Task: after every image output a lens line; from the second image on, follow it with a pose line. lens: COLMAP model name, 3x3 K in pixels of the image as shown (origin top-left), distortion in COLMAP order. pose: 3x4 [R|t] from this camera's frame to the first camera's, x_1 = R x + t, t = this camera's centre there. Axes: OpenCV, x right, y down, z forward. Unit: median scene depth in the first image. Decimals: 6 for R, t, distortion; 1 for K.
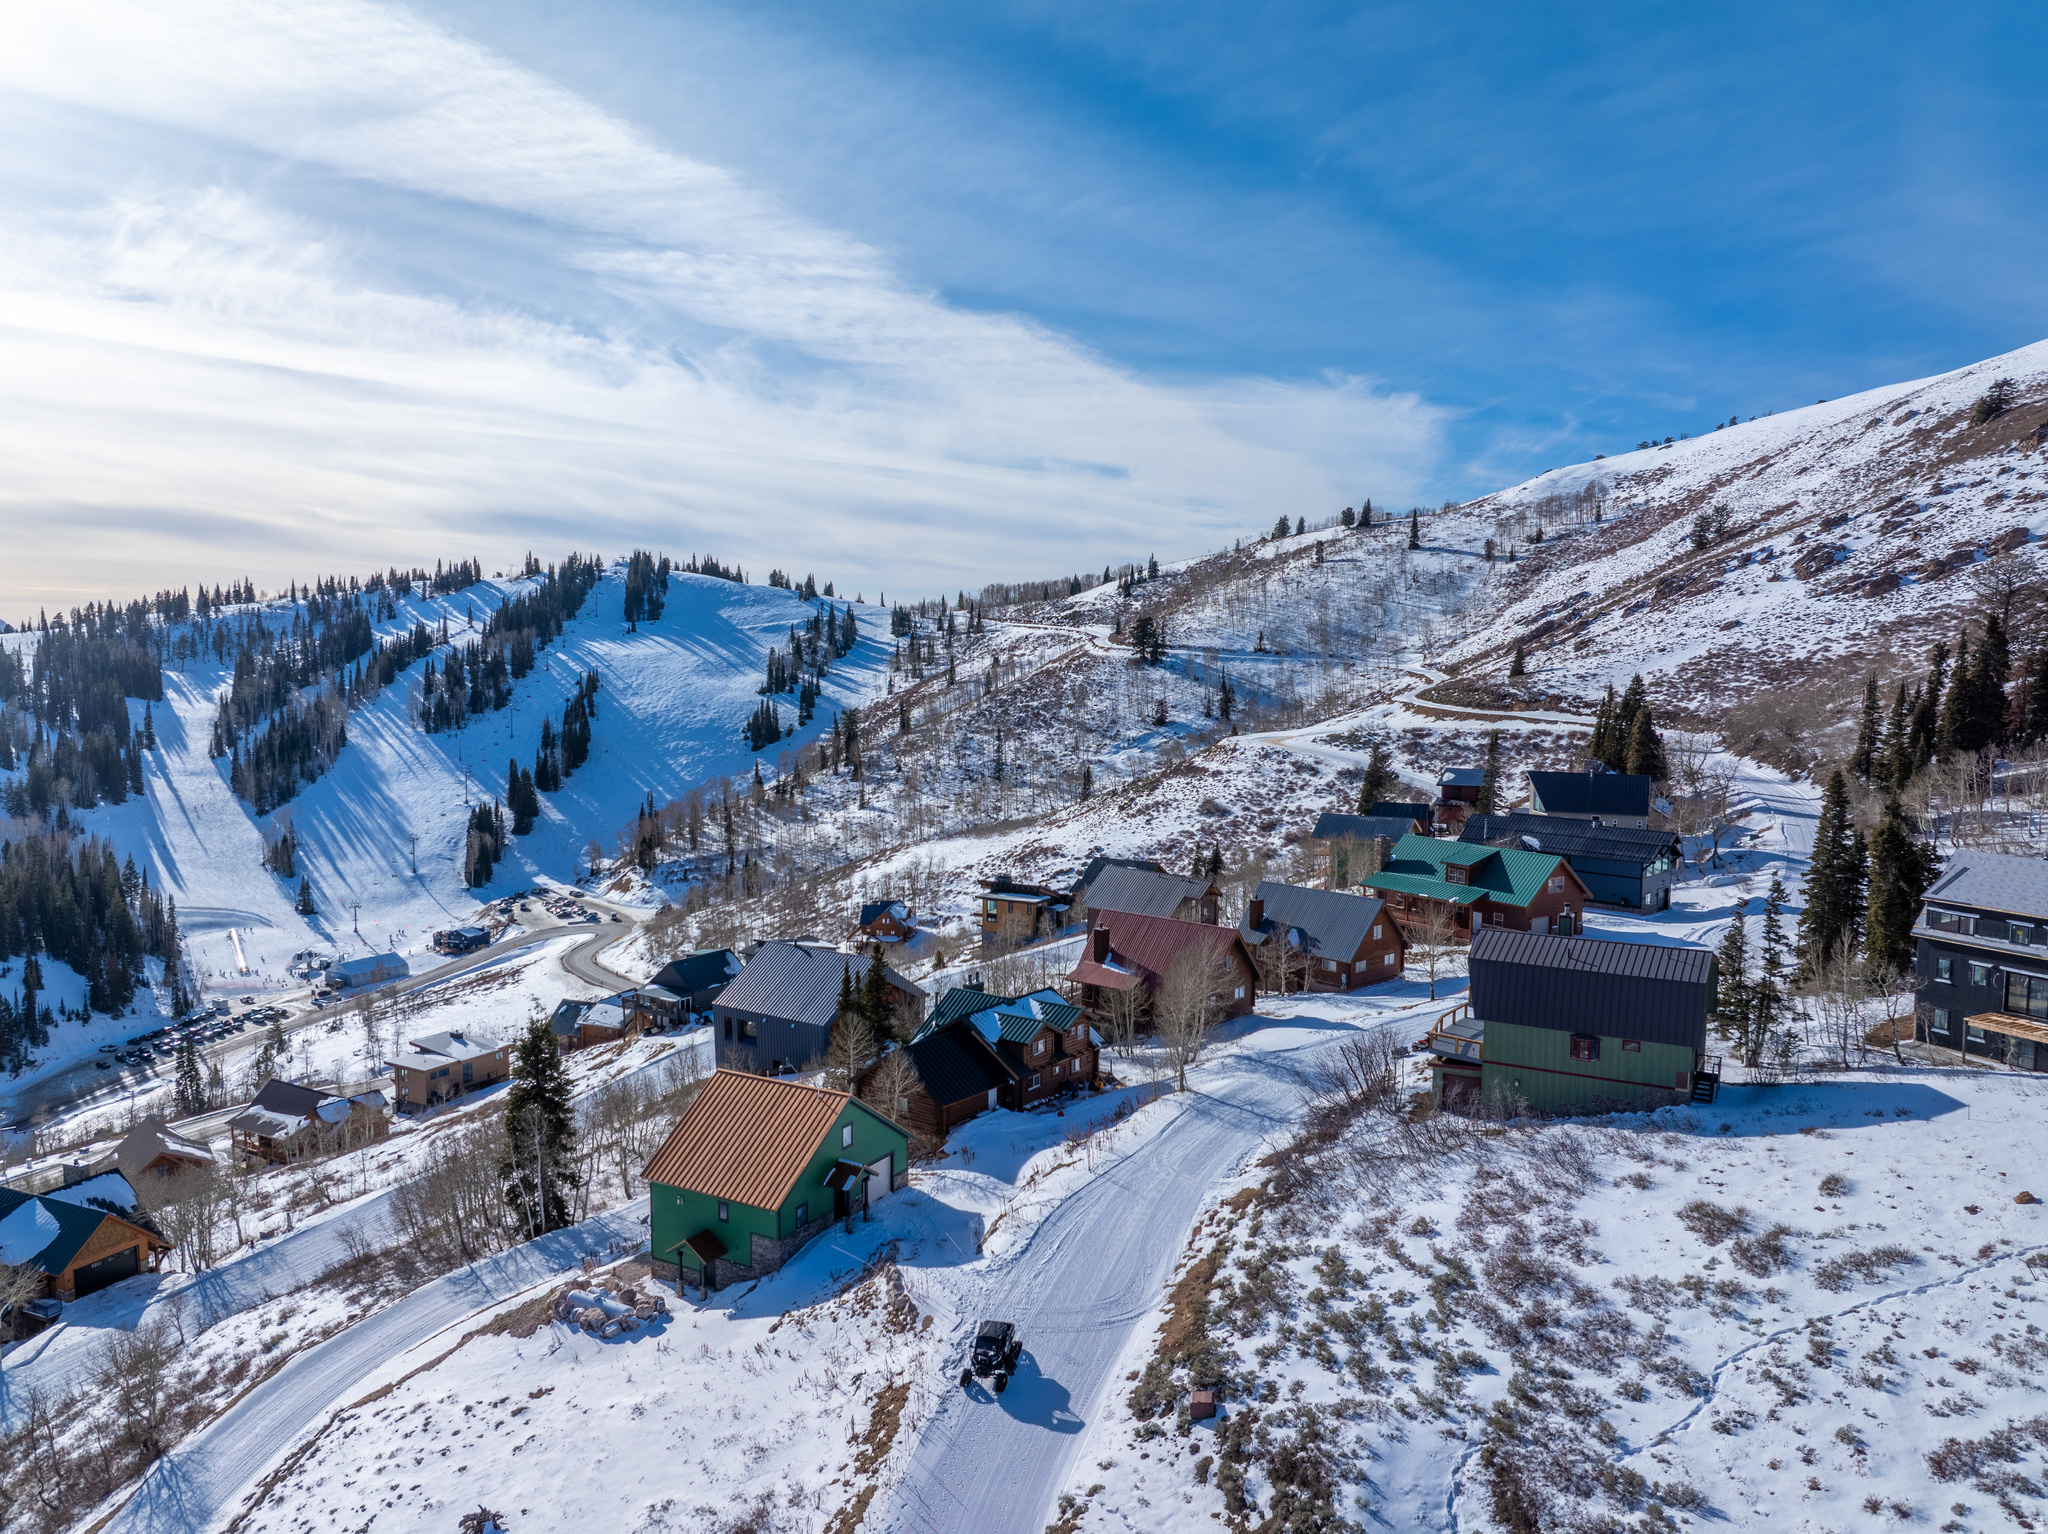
lens RADIAL K [[1438.8, 0, 1016.5], [0, 1438.8, 779.3], [0, 0, 1]] dist [-0.039406, 0.008453]
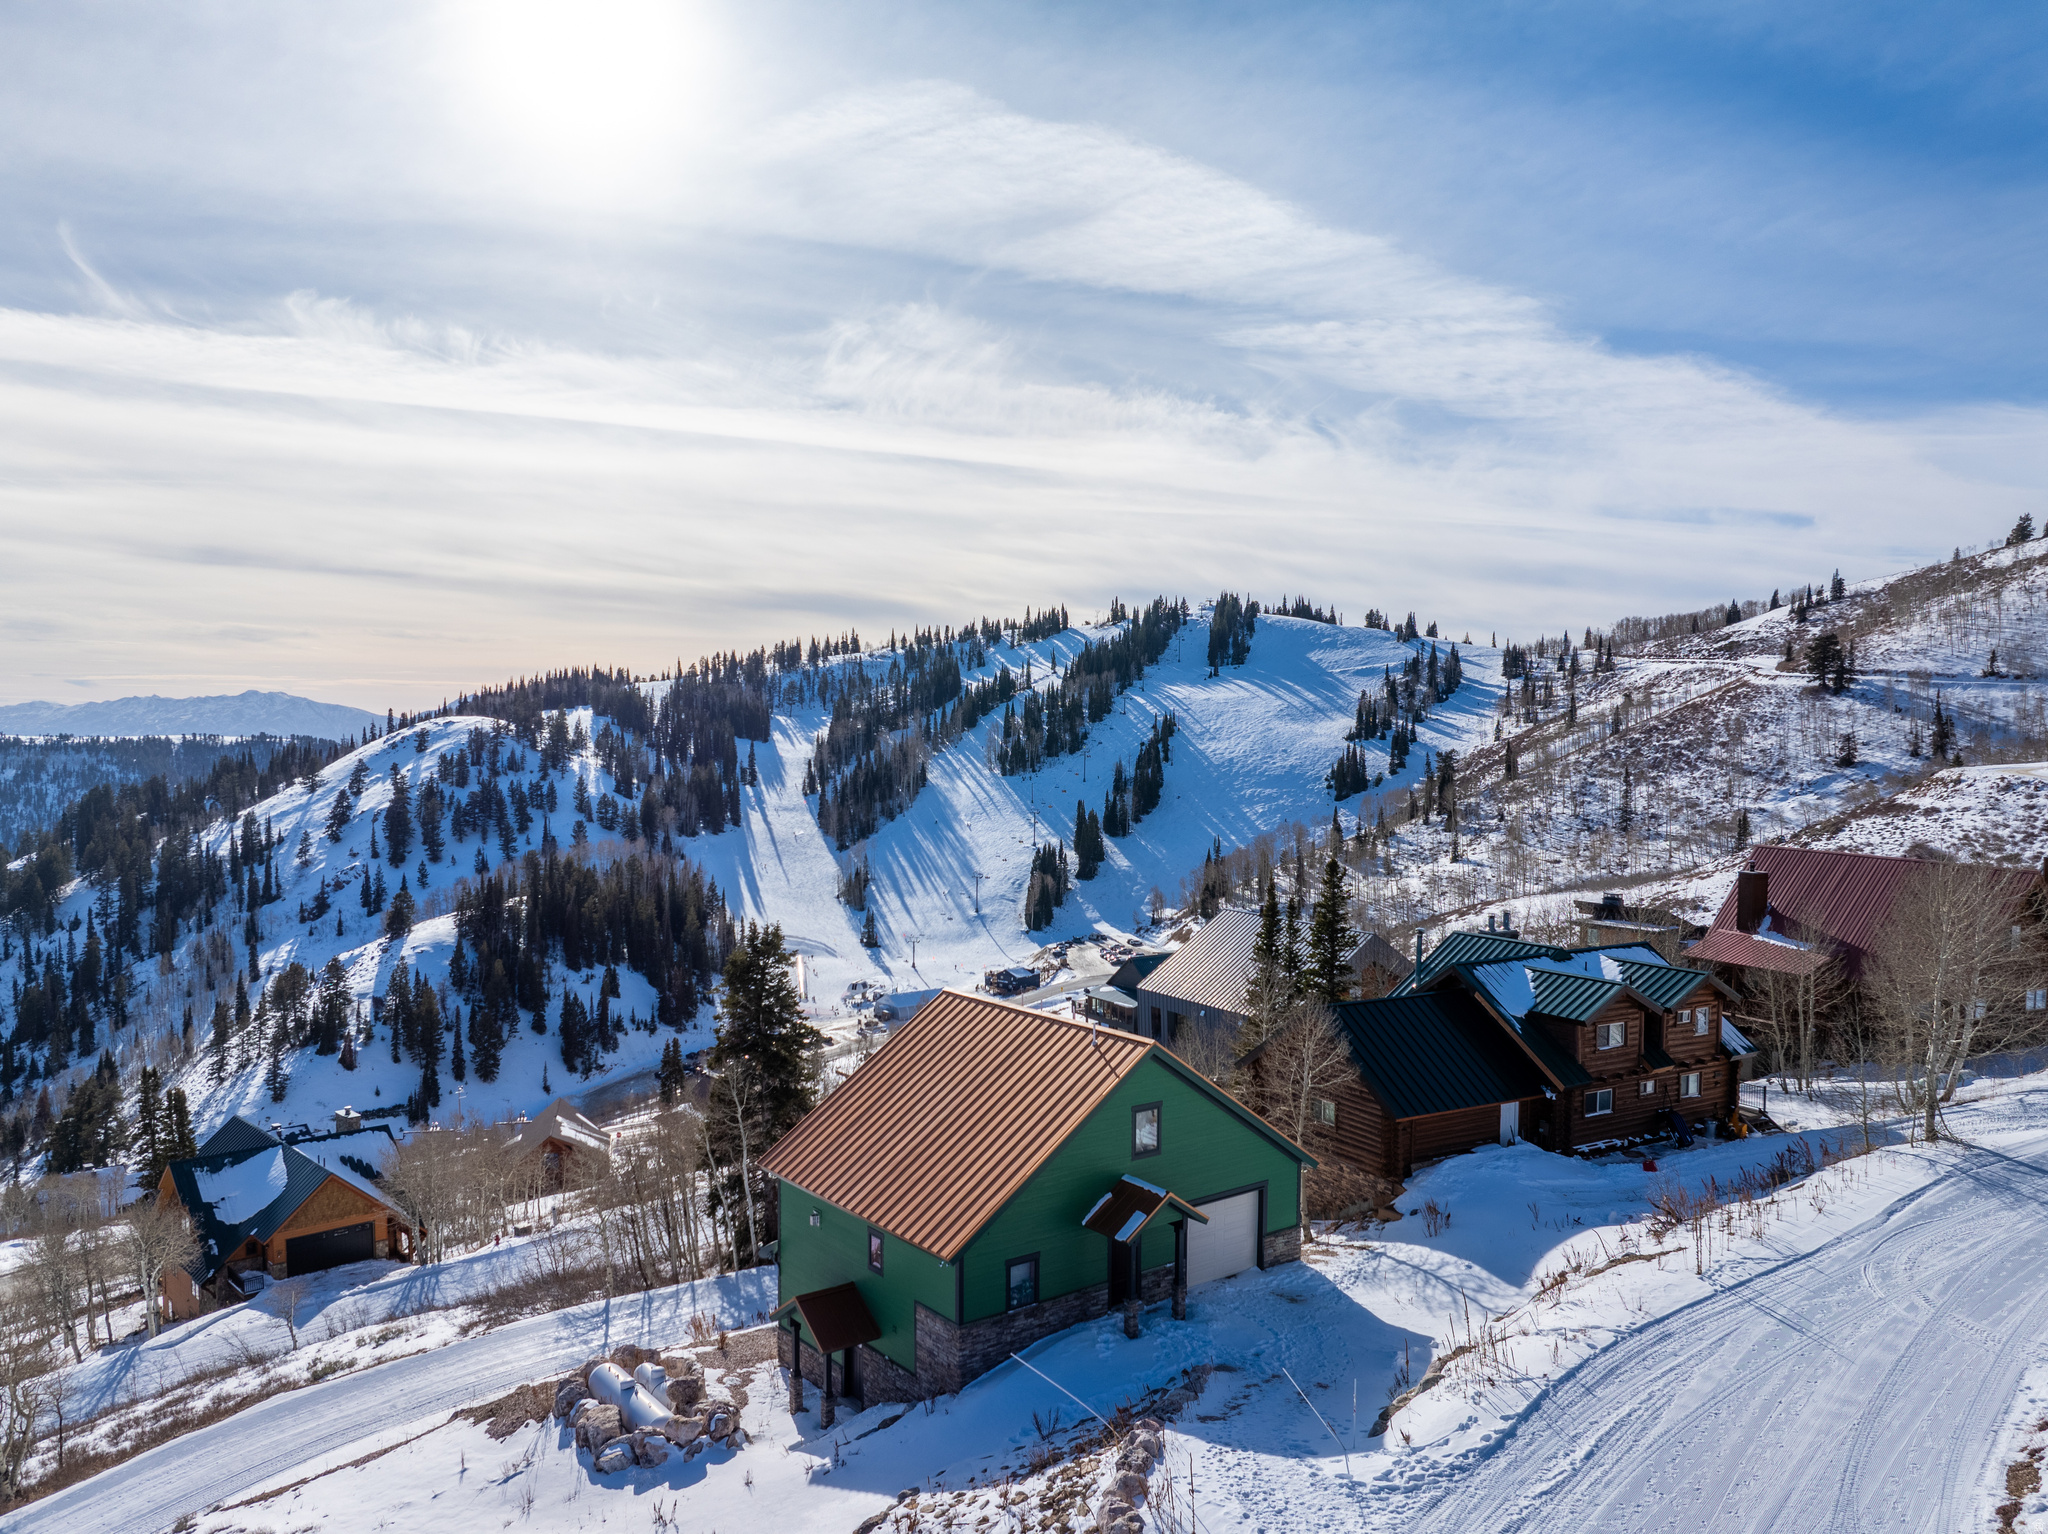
lens RADIAL K [[1512.3, 0, 1022.0], [0, 1512.3, 805.2], [0, 0, 1]] dist [-0.029033, -0.008961]
pose [[0.920566, 0.021400, -0.390000, 0.004626], [-0.035156, 0.998985, -0.028166, 0.019633], [0.389001, 0.039639, 0.920384, 0.065161]]
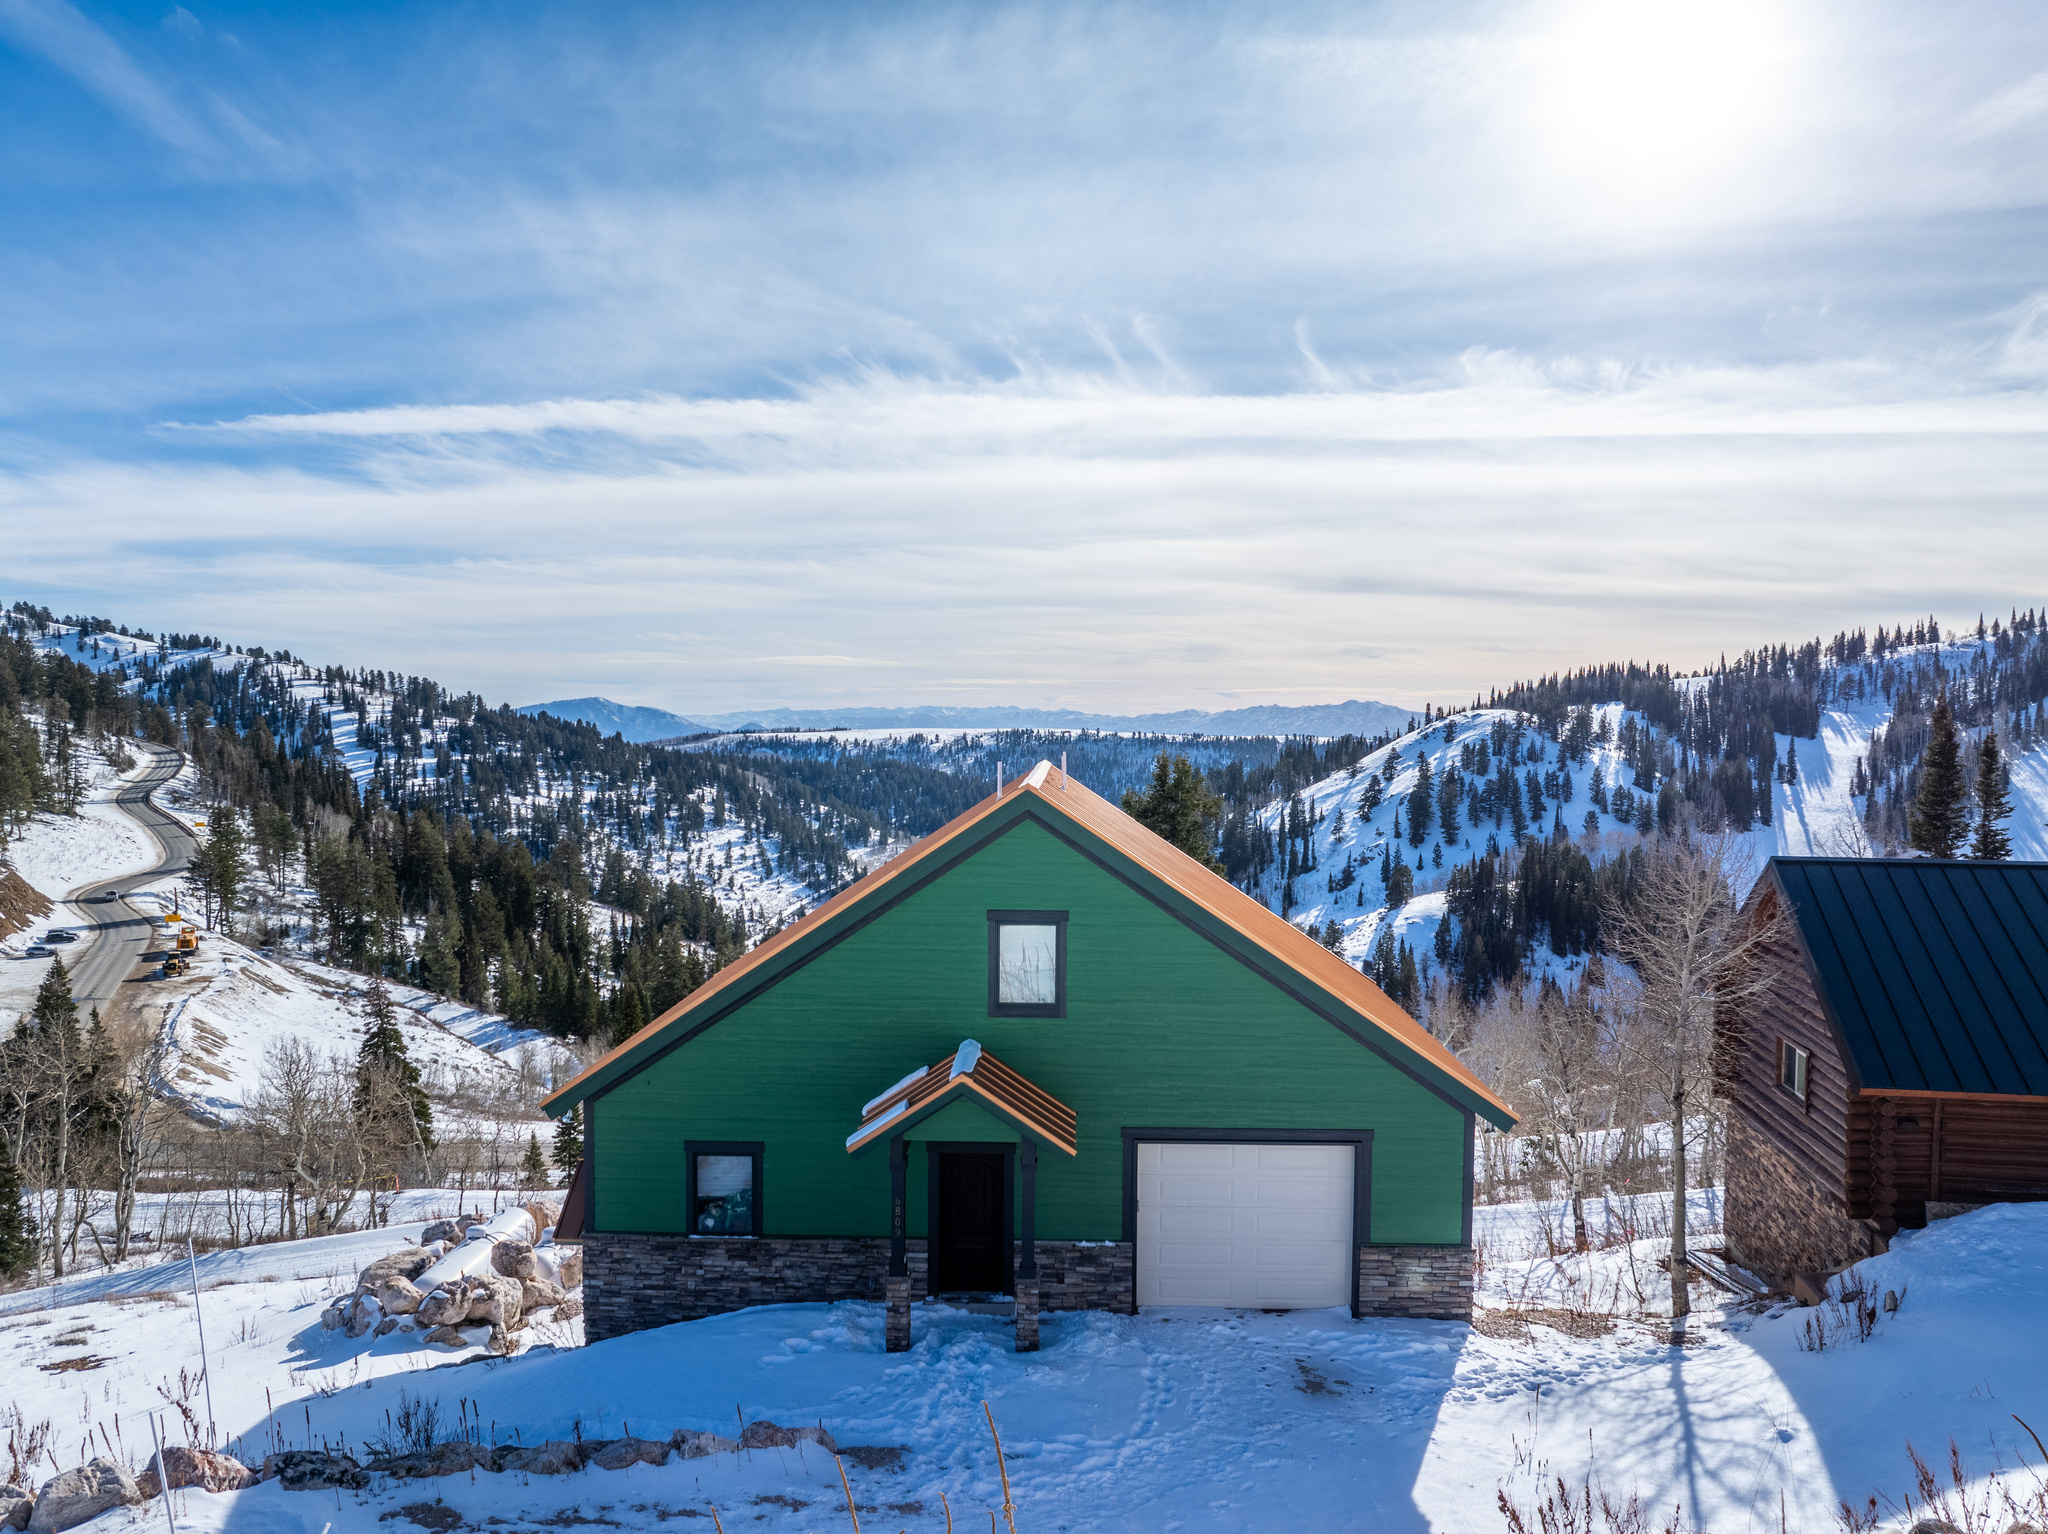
lens RADIAL K [[1438.8, 0, 1047.4], [0, 1438.8, 766.1], [0, 0, 1]] dist [-0.039406, 0.008453]
pose [[0.467043, 0.024998, -0.883881, 0.012365], [-0.083354, 0.996394, -0.015864, 0.027441], [0.880297, 0.081085, 0.467442, 0.111224]]
